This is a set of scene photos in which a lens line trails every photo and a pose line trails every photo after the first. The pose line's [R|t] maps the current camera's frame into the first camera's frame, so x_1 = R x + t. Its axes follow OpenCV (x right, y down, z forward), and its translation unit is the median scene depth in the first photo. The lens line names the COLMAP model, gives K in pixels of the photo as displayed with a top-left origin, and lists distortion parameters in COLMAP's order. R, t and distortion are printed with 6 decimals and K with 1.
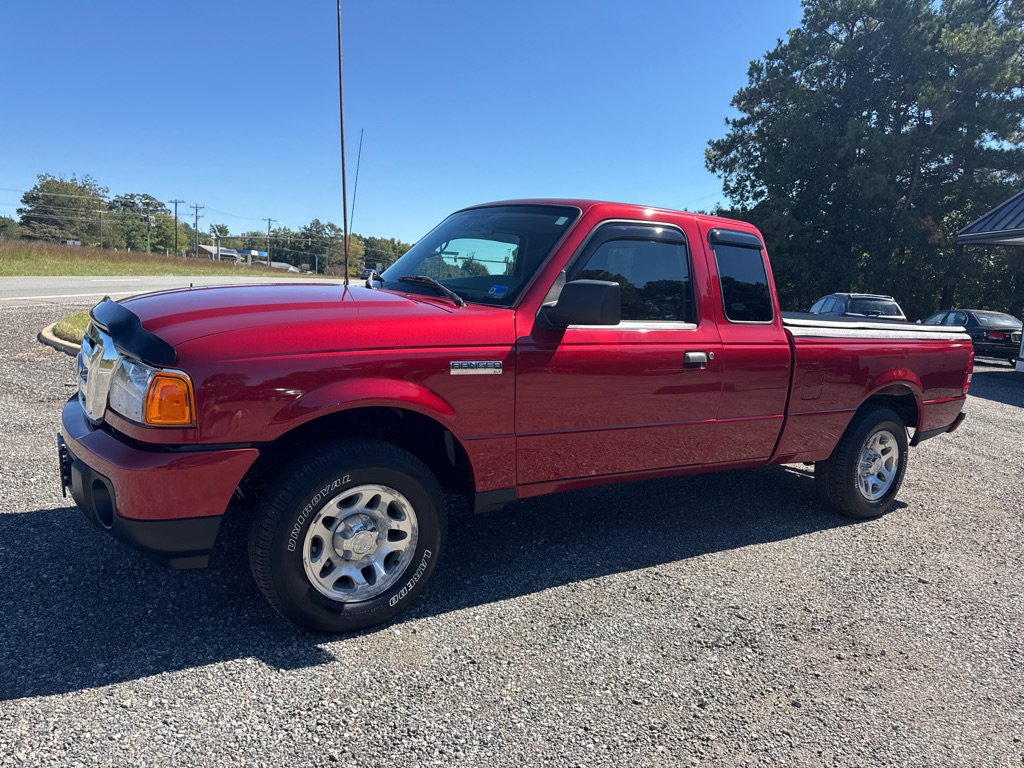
lens RADIAL K [[723.2, 0, 516.0], [0, 723.2, 385.6], [0, 0, 1]] dist [0.037649, -0.044274]
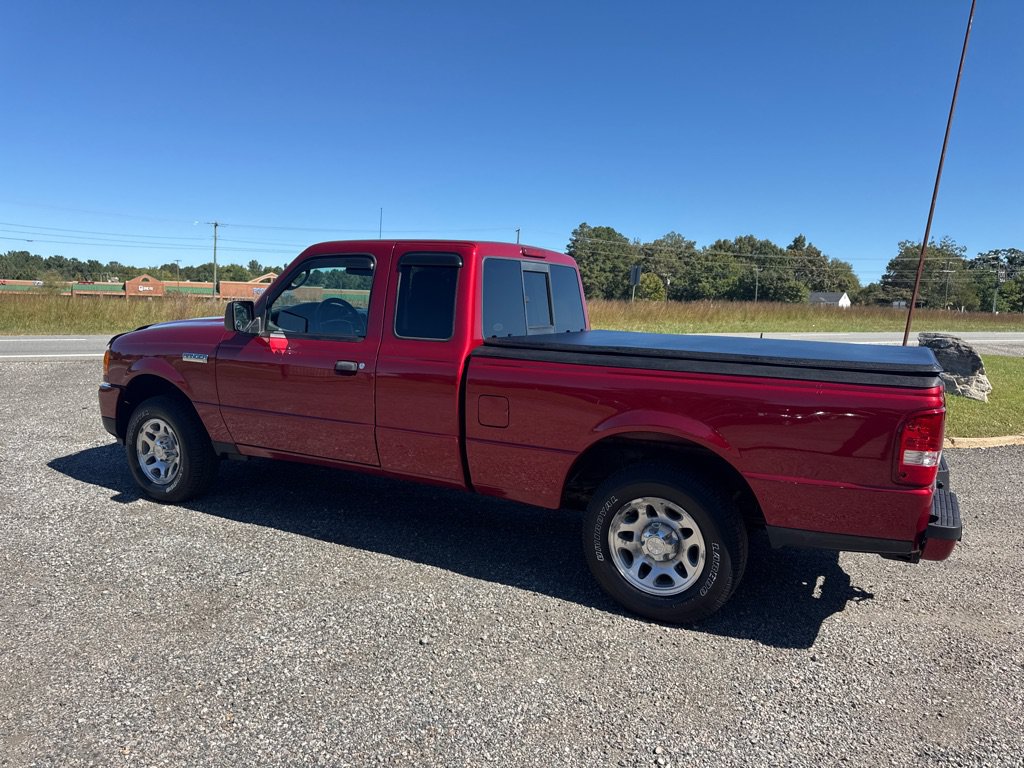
lens RADIAL K [[723.2, 0, 509.2], [0, 723.2, 386.3], [0, 0, 1]] dist [0.037649, -0.044274]
pose [[0.469547, 0.052267, -0.881359, 1.231238], [-0.123400, 0.992333, -0.006895, -0.027250], [0.874241, 0.111997, 0.472397, 0.610826]]
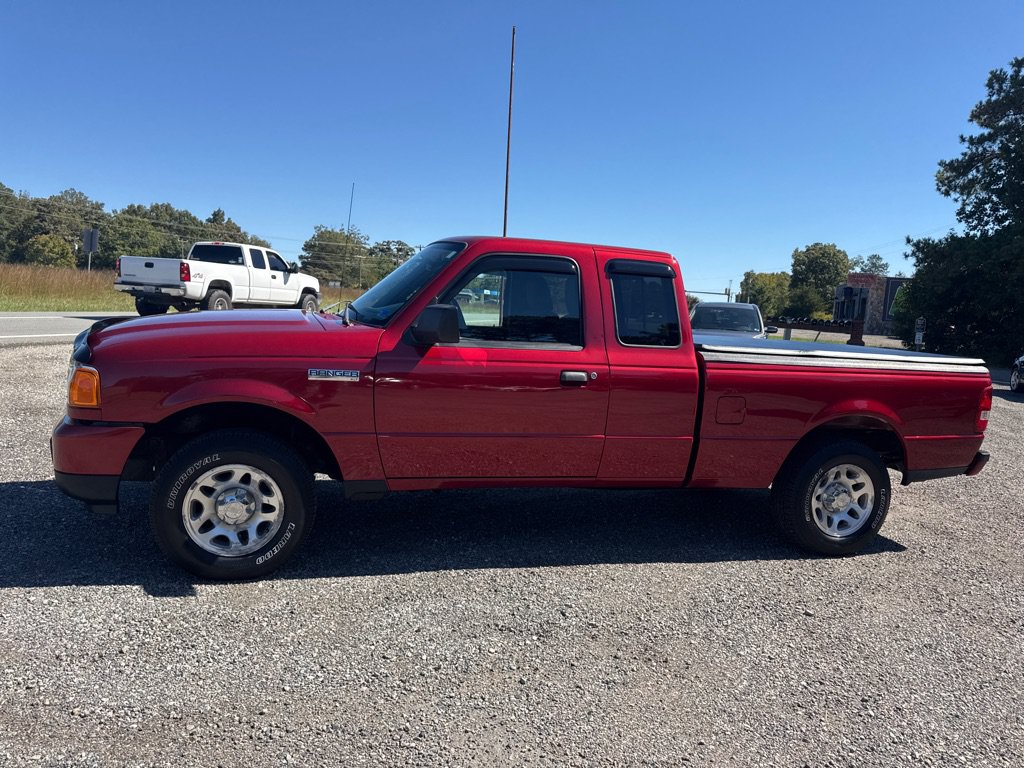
lens RADIAL K [[723.2, 0, 516.9], [0, 723.2, 392.2], [0, 0, 1]] dist [0.037649, -0.044274]
pose [[0.953170, 0.032235, -0.300714, 0.436856], [-0.044246, 0.998468, -0.033214, 0.021656], [0.299182, 0.044964, 0.953136, -0.050257]]
